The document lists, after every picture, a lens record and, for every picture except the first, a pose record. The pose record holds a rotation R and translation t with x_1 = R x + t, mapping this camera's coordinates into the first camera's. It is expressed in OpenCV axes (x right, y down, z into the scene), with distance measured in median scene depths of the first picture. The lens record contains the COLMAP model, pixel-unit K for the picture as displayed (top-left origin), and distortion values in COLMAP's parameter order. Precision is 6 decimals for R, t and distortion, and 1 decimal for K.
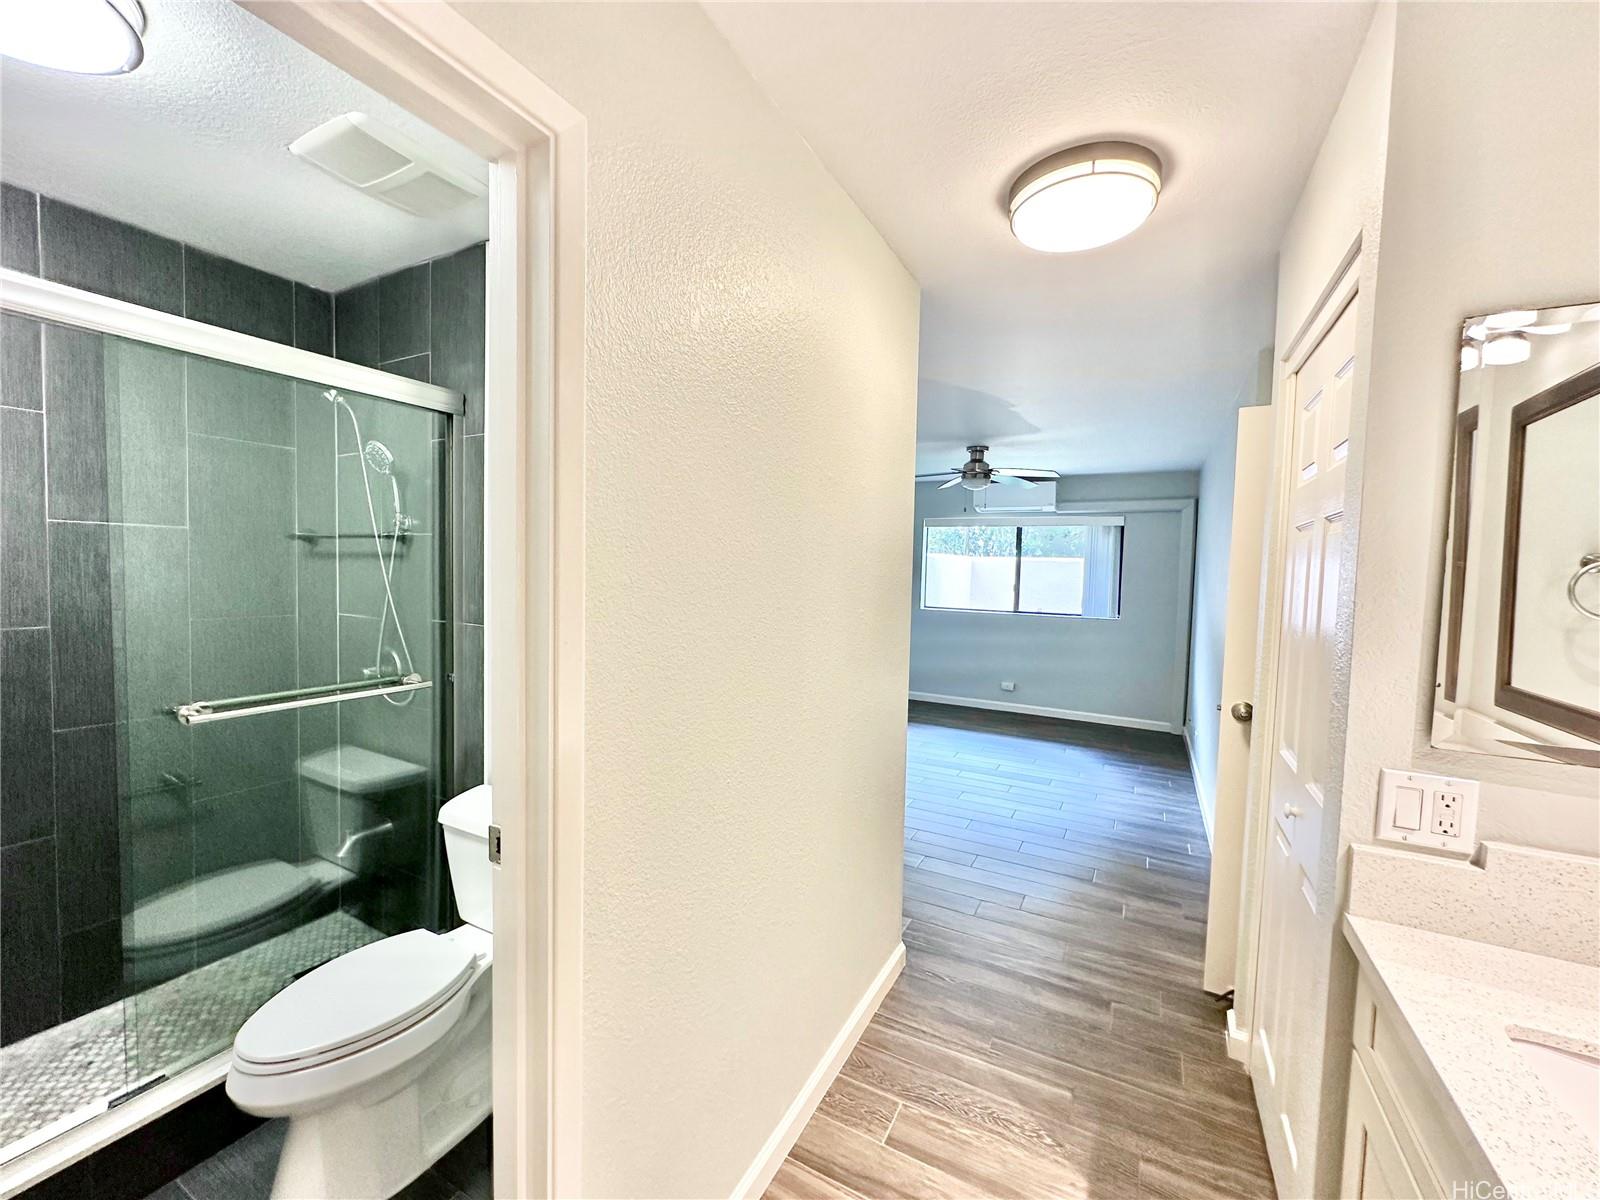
lens RADIAL K [[640.3, 0, 801.2], [0, 640.3, 598.1], [0, 0, 1]] dist [-0.000501, 0.000308]
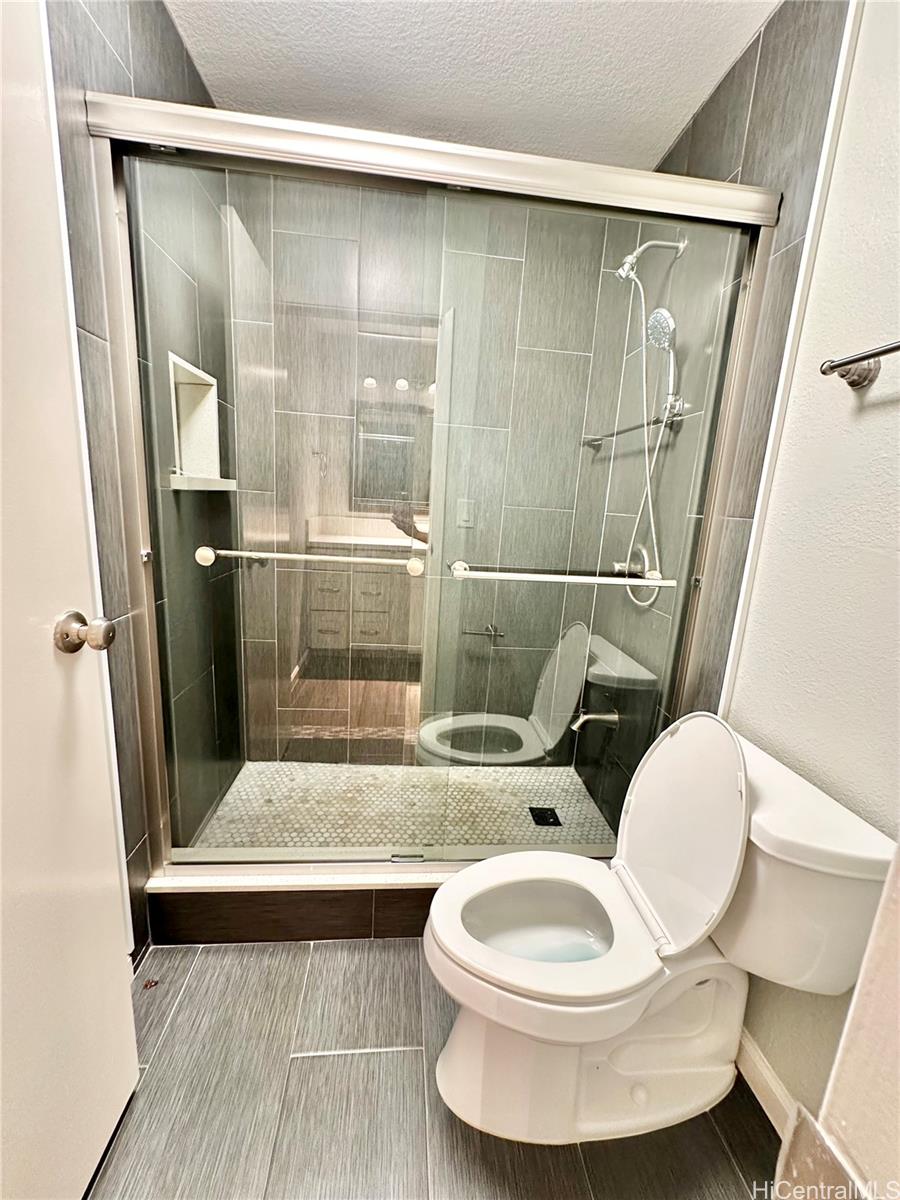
lens RADIAL K [[480.2, 0, 450.0], [0, 480.2, 600.0], [0, 0, 1]] dist [-0.000501, 0.000308]
pose [[0.552895, 0.179281, -0.813736, -0.200816], [-0.083740, 0.983590, 0.159806, 0.069202], [0.829033, -0.020213, 0.558835, 0.361239]]
